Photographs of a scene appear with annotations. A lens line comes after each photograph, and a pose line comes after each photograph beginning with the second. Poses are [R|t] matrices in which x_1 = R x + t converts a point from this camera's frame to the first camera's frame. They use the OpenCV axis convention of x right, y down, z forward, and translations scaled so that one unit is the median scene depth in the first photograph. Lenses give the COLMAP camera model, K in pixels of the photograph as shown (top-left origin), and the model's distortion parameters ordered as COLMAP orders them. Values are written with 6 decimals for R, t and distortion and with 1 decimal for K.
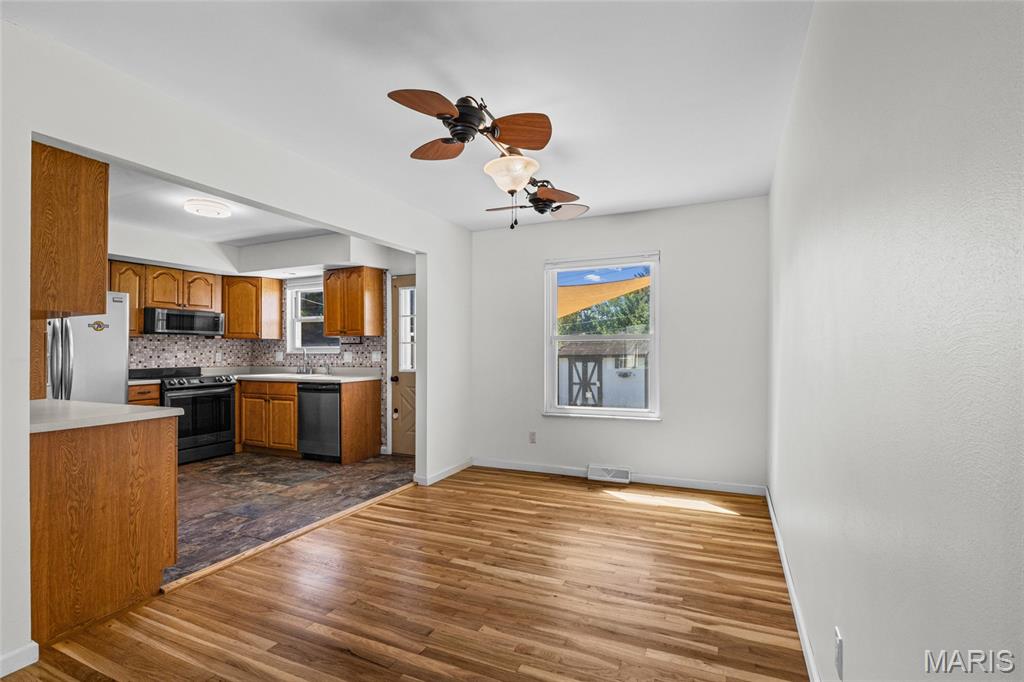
lens RADIAL K [[475.7, 0, 510.0], [0, 475.7, 346.9], [0, 0, 1]] dist [-0.003364, -0.000565]
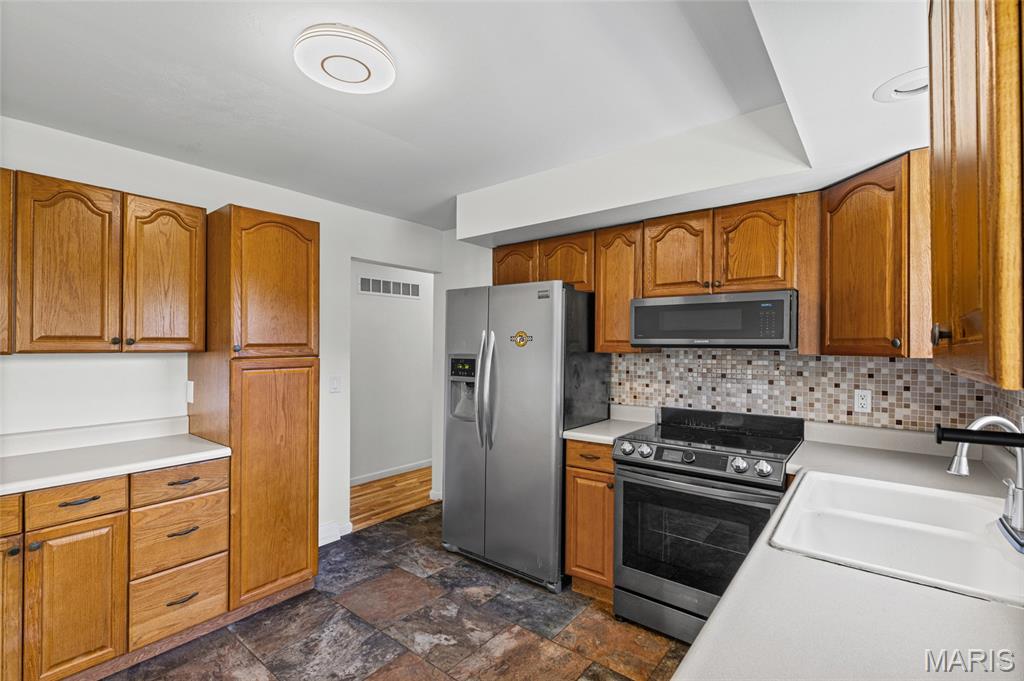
lens RADIAL K [[457.8, 0, 516.0], [0, 457.8, 341.6], [0, 0, 1]] dist [-0.001619, -0.001198]
pose [[-0.230834, 0.002964, -0.972989, -0.204225], [0.007203, 0.999973, 0.001337, -0.032672], [0.972966, -0.006700, -0.230849, 0.897162]]
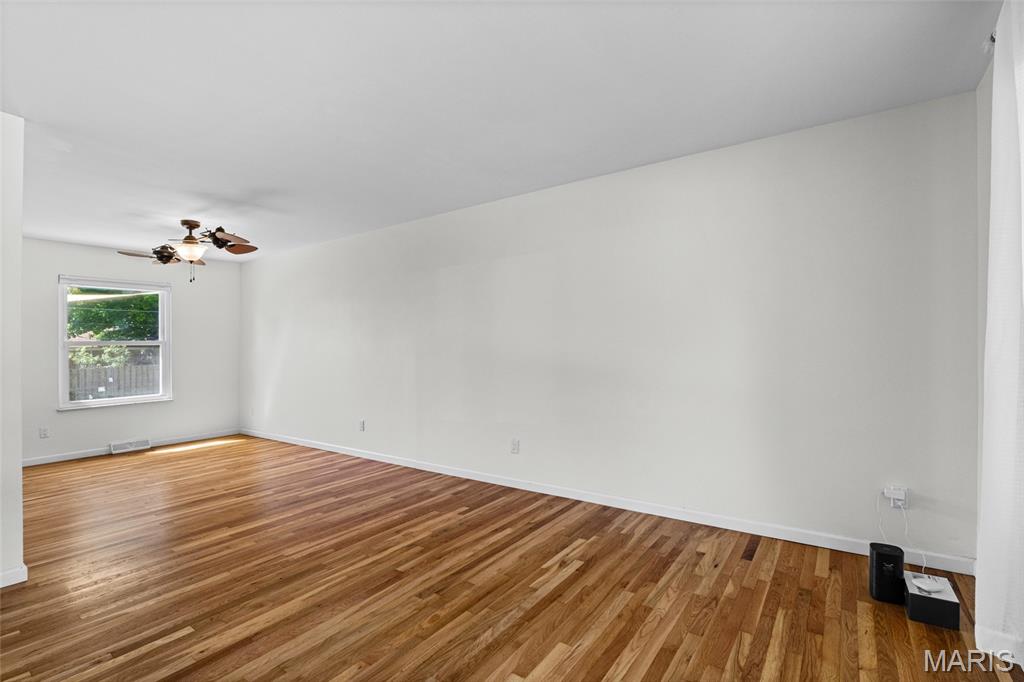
lens RADIAL K [[475.7, 0, 510.0], [0, 475.7, 346.9], [0, 0, 1]] dist [-0.003364, -0.000565]
pose [[0.190539, 0.003264, 0.981674, -0.715736], [0.009114, 0.999945, -0.005094, 0.006531], [-0.981637, 0.009918, 0.190499, -0.234392]]
